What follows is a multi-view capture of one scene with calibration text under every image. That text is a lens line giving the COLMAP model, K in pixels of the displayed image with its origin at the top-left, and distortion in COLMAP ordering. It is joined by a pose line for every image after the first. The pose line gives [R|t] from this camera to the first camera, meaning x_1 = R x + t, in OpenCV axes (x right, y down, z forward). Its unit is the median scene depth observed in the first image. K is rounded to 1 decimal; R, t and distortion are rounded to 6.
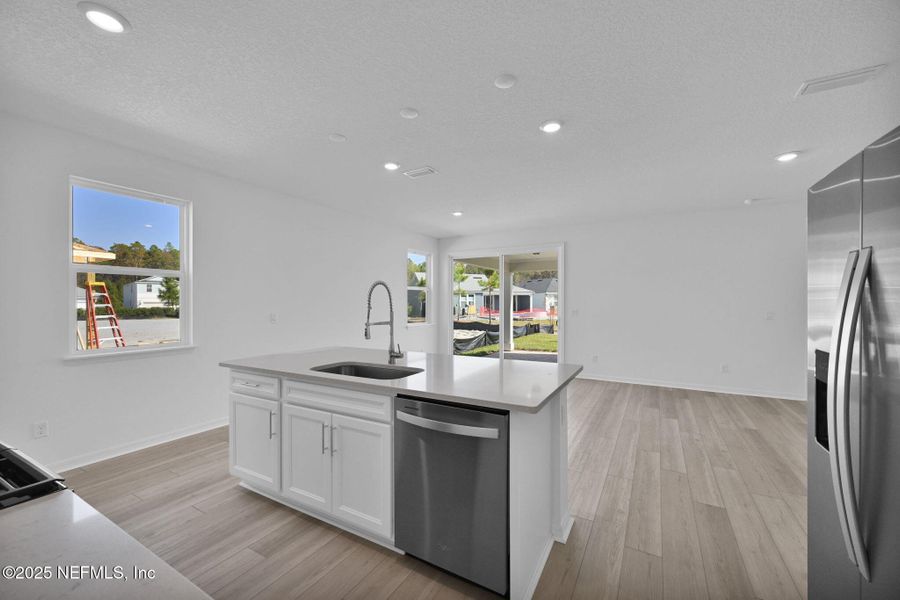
lens RADIAL K [[356.6, 0, 454.3], [0, 356.6, 302.2], [0, 0, 1]] dist [-0.002338, -0.000120]
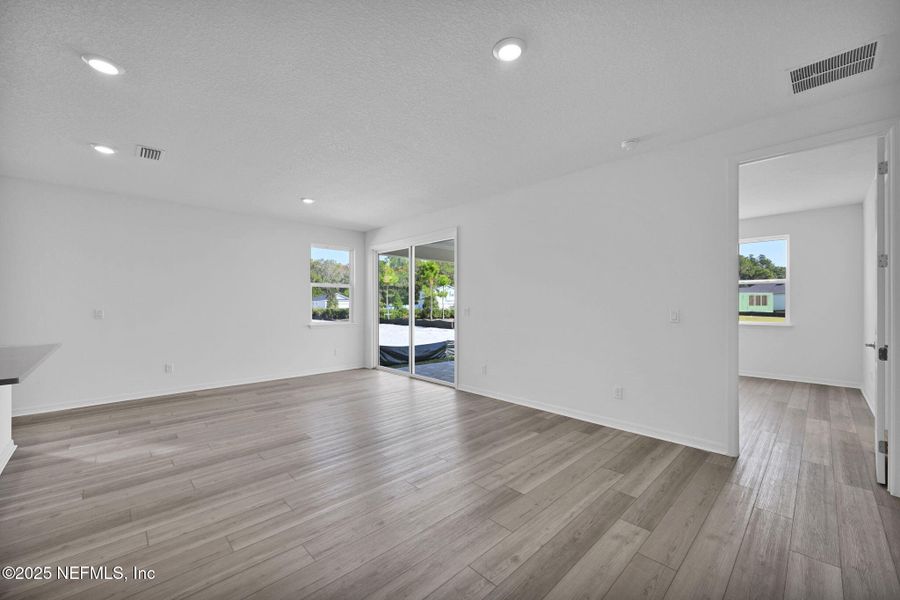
lens RADIAL K [[356.6, 0, 451.1], [0, 356.6, 302.0], [0, 0, 1]] dist [-0.002338, -0.000120]
pose [[0.959484, -0.003083, -0.281746, 0.932247], [0.003191, 0.999995, -0.000077, 0.013185], [0.281745, -0.000825, 0.959489, 0.359484]]
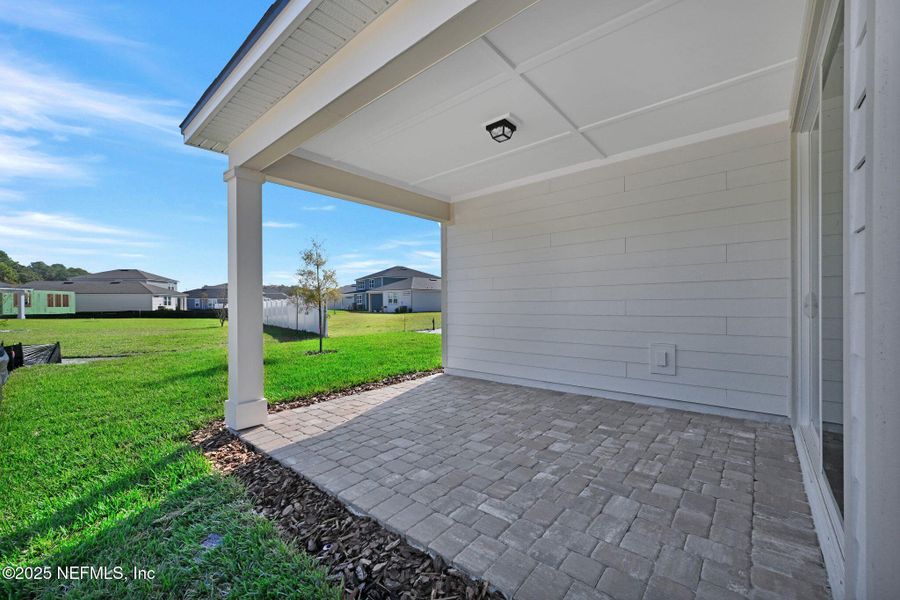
lens RADIAL K [[356.6, 0, 453.3], [0, 356.6, 306.1], [0, 0, 1]] dist [-0.002338, -0.000120]
pose [[0.184814, -0.007493, 0.982745, -0.357701], [0.001728, 0.999972, 0.007299, 0.109268], [-0.982772, 0.000349, 0.184822, 2.500394]]
